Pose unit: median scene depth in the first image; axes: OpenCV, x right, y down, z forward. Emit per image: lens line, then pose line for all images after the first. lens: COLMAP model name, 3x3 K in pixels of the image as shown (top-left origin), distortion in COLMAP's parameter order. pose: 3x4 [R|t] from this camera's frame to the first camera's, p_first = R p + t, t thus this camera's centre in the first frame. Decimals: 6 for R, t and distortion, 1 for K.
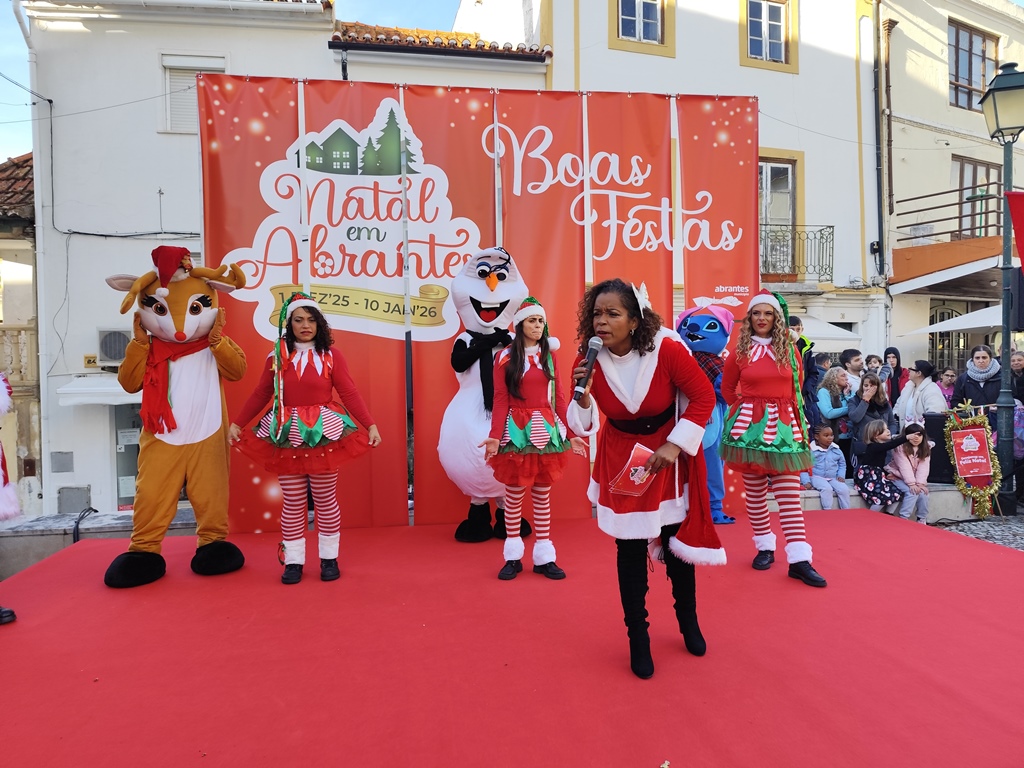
lens RADIAL K [[699.5, 0, 499.8], [0, 699.5, 371.4], [0, 0, 1]] dist [0.036963, -0.041648]
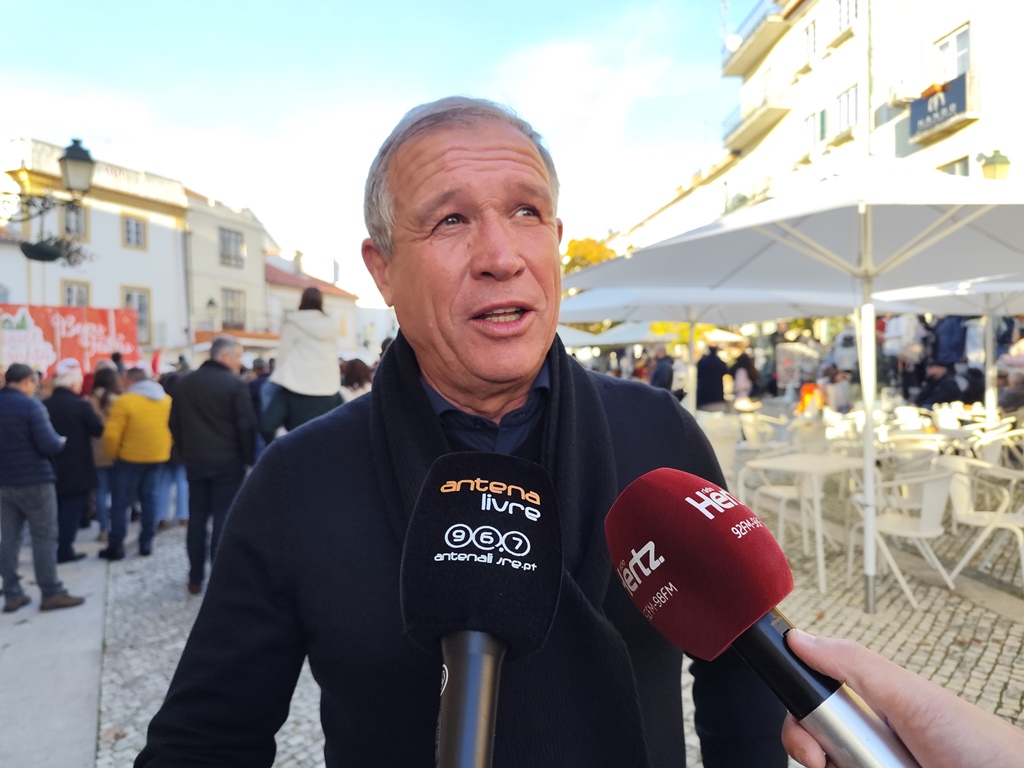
lens RADIAL K [[699.5, 0, 499.8], [0, 699.5, 371.4], [0, 0, 1]] dist [0.036963, -0.041648]
pose [[0.659909, -0.010747, 0.751268, -1.134299], [0.024996, 0.999658, -0.007656, 0.001592], [-0.750929, 0.023831, 0.659953, -2.818198]]
